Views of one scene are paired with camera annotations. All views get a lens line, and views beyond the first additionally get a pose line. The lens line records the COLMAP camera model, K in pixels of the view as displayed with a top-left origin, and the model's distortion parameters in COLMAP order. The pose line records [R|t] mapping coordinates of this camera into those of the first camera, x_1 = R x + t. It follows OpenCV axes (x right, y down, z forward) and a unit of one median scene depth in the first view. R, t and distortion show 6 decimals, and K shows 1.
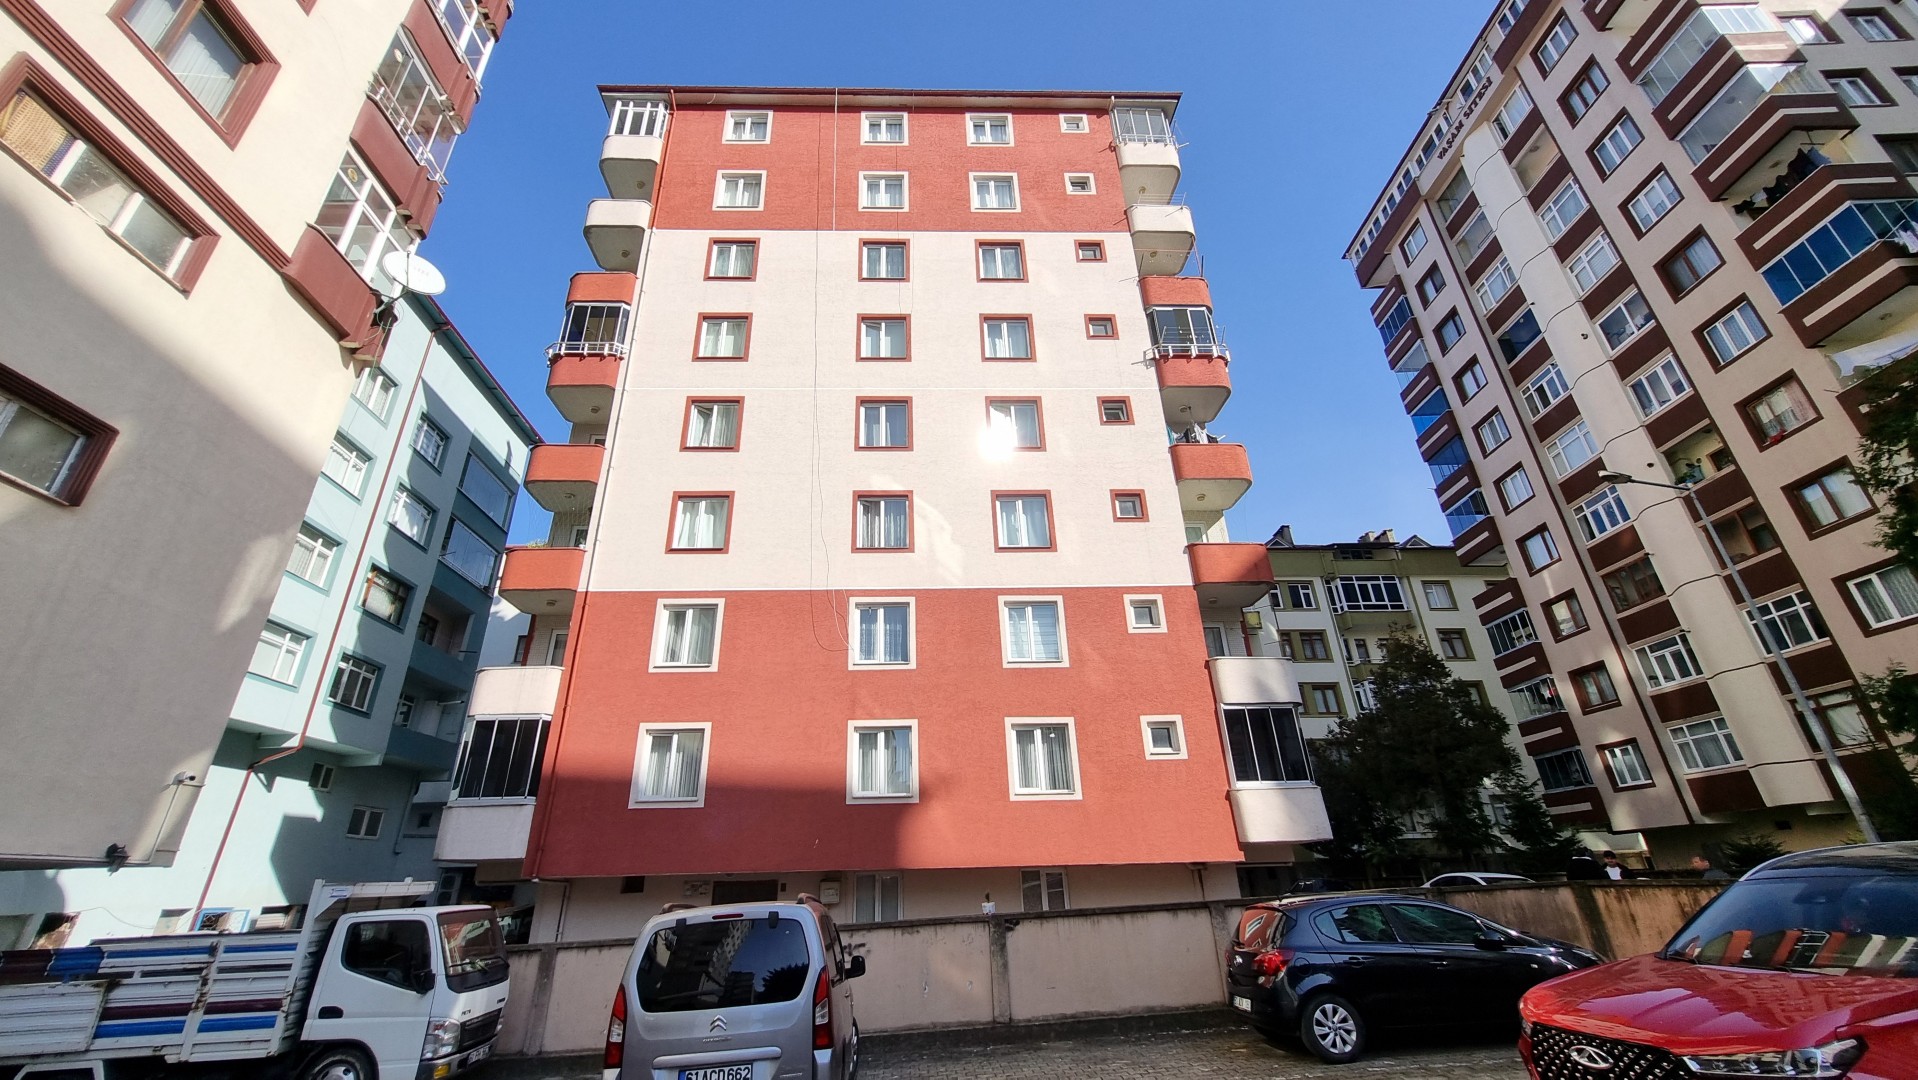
lens RADIAL K [[752.0, 0, 948.5], [0, 752.0, 532.3], [0, 0, 1]] dist [-0.003871, 0.000467]
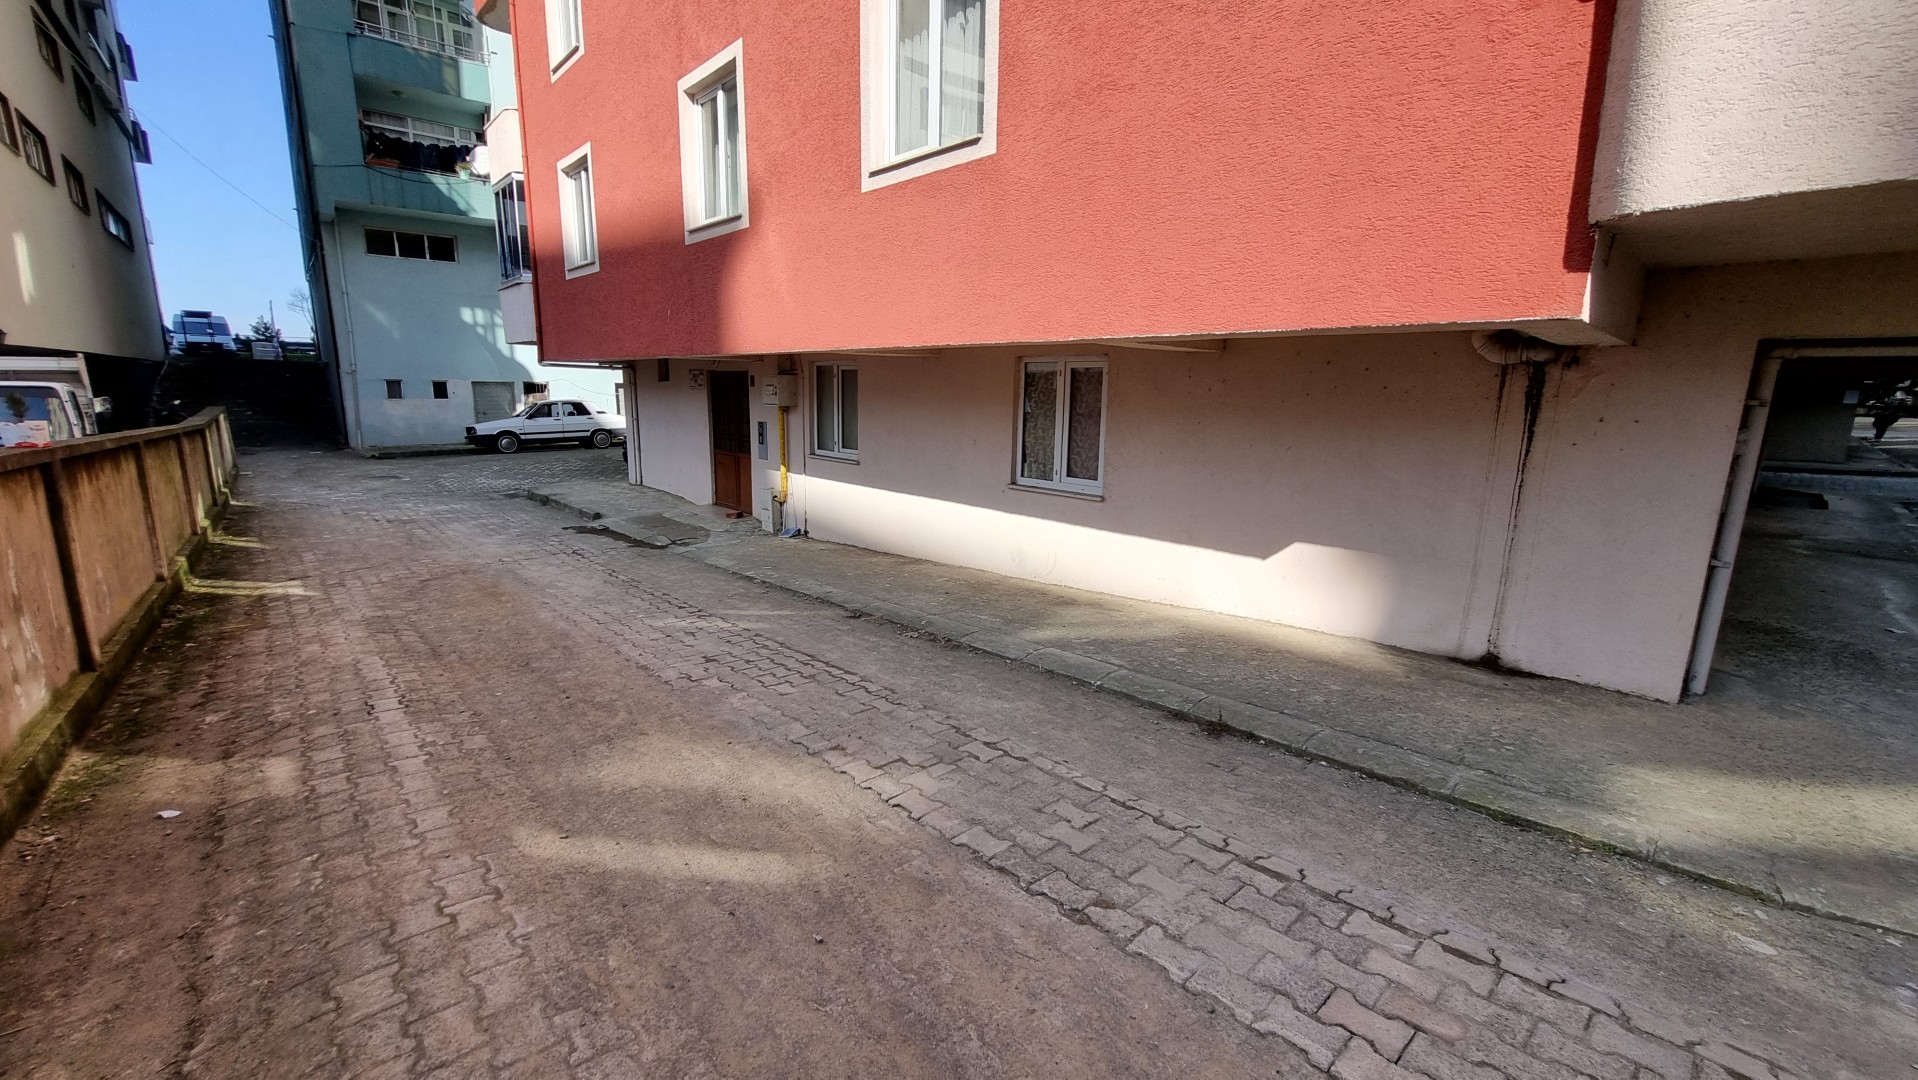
lens RADIAL K [[752.0, 0, 955.6], [0, 752.0, 534.0], [0, 0, 1]] dist [-0.003871, 0.000467]
pose [[0.652011, 0.182207, -0.735991, 0.332125], [0.298371, 0.830716, 0.469984, 0.253557], [0.697034, -0.526033, 0.487271, 0.565786]]
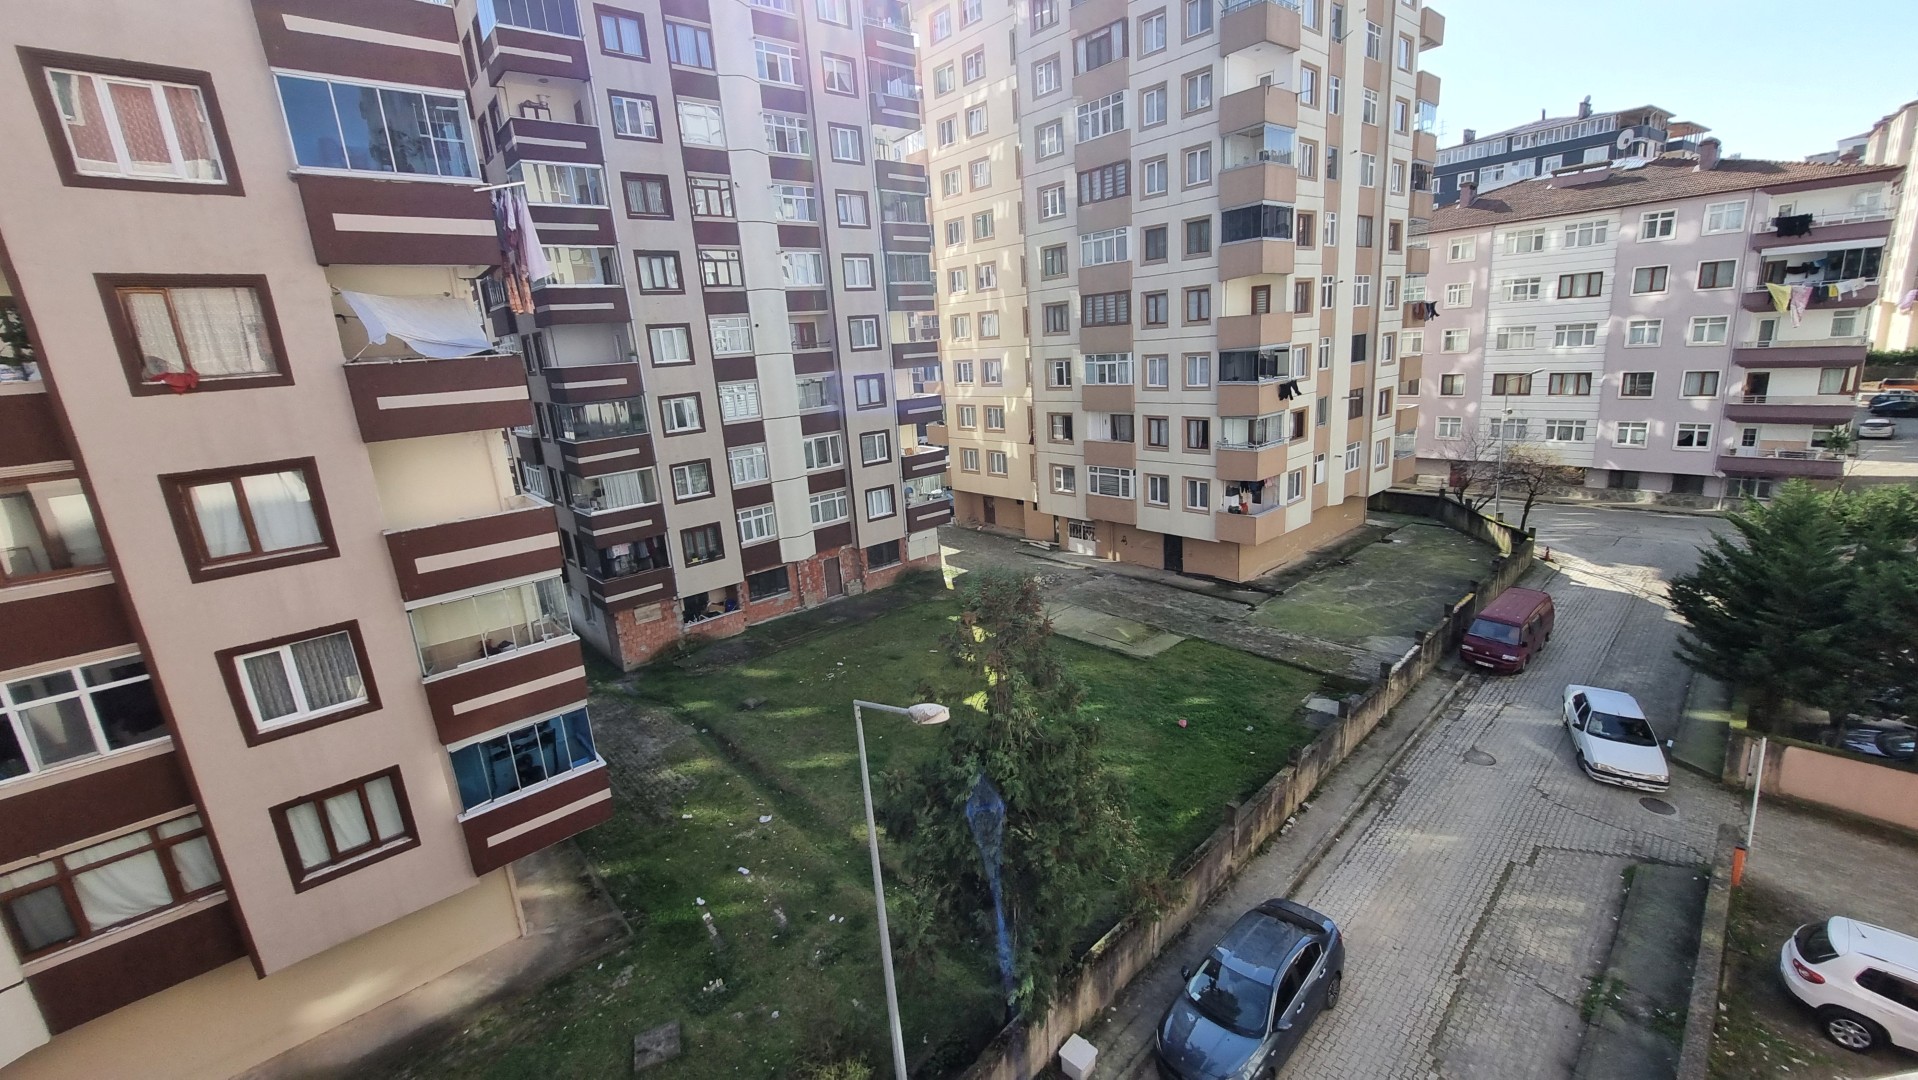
lens RADIAL K [[752.0, 0, 958.9], [0, 752.0, 523.4], [0, 0, 1]] dist [-0.003871, 0.000467]
pose [[-0.658381, -0.096355, 0.746492, 0.385246], [-0.232636, 0.969262, -0.080068, -0.122523], [-0.715831, -0.226377, -0.660560, 1.005187]]
